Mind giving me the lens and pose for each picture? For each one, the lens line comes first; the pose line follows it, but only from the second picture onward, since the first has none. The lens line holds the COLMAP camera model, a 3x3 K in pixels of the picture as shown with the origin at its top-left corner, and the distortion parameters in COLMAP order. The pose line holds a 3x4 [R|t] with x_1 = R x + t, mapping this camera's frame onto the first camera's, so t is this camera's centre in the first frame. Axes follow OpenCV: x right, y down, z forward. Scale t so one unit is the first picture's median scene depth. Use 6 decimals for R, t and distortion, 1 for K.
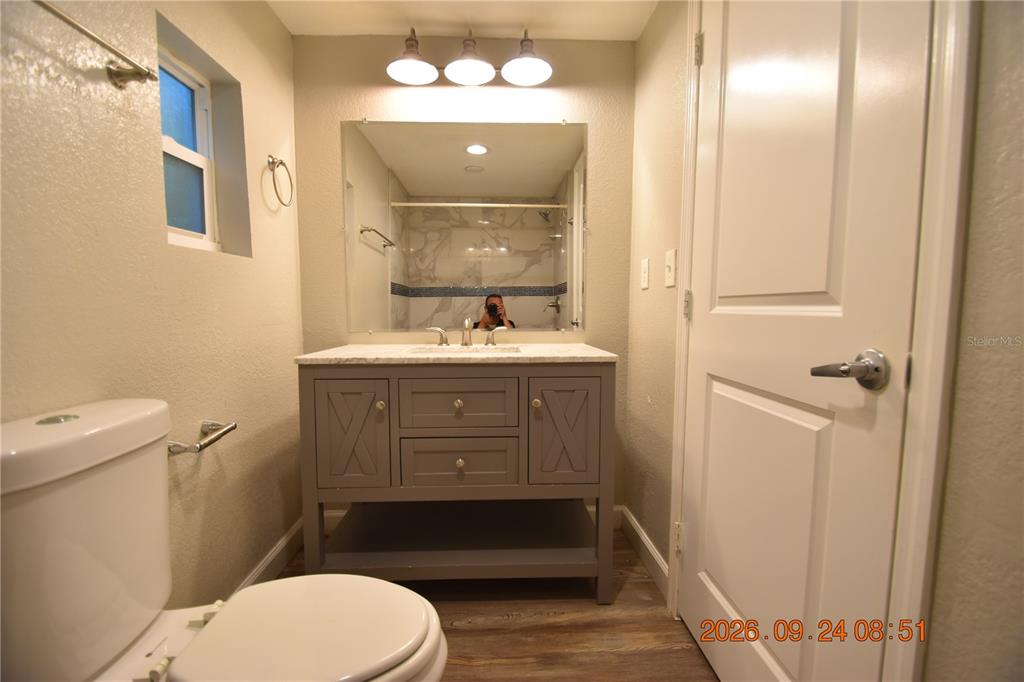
lens RADIAL K [[445.0, 0, 512.0], [0, 445.0, 340.1], [0, 0, 1]] dist [-0.011384, -0.003268]
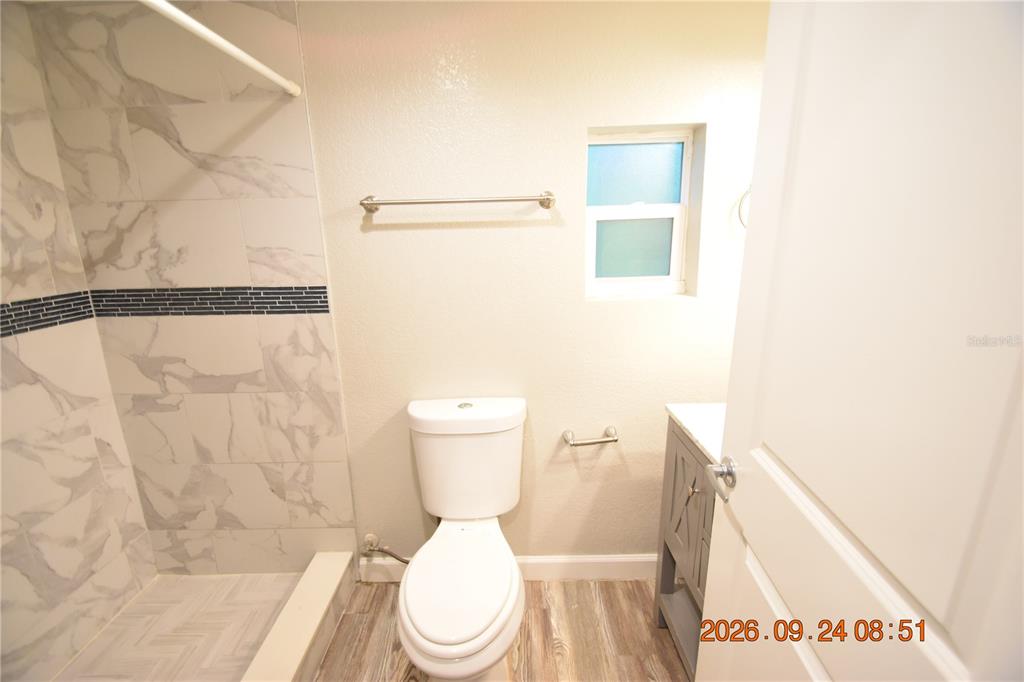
lens RADIAL K [[445.0, 0, 512.6], [0, 445.0, 343.4], [0, 0, 1]] dist [-0.011384, -0.003268]
pose [[-0.036981, 0.235605, -0.971145, 0.567045], [-0.053907, 0.969924, 0.237362, -0.366306], [0.997861, 0.061129, -0.023168, 0.717812]]
